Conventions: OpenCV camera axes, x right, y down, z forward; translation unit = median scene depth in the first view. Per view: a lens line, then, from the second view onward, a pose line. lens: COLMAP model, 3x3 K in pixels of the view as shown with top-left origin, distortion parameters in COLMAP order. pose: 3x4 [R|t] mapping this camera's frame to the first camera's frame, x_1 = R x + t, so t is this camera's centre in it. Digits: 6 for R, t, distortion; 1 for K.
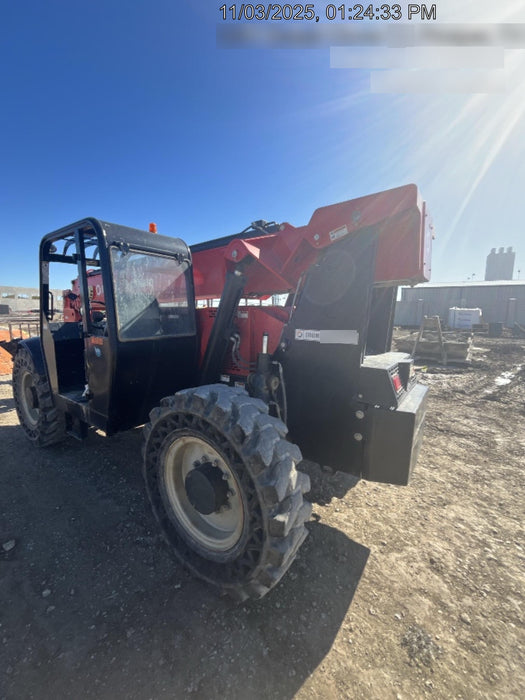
lens RADIAL K [[283.4, 0, 260.1], [0, 283.4, 341.4], [0, 0, 1]] dist [0.000926, -0.000099]
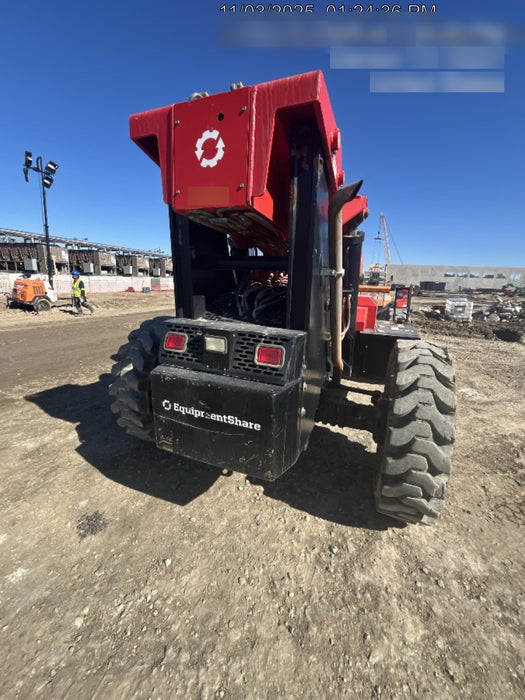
lens RADIAL K [[283.4, 0, 260.1], [0, 283.4, 341.4], [0, 0, 1]] dist [0.000926, -0.000099]
pose [[0.225155, 0.177449, -0.958028, 1.359533], [-0.107377, 0.981805, 0.156618, -0.030042], [0.968388, 0.067607, 0.240112, 1.018130]]
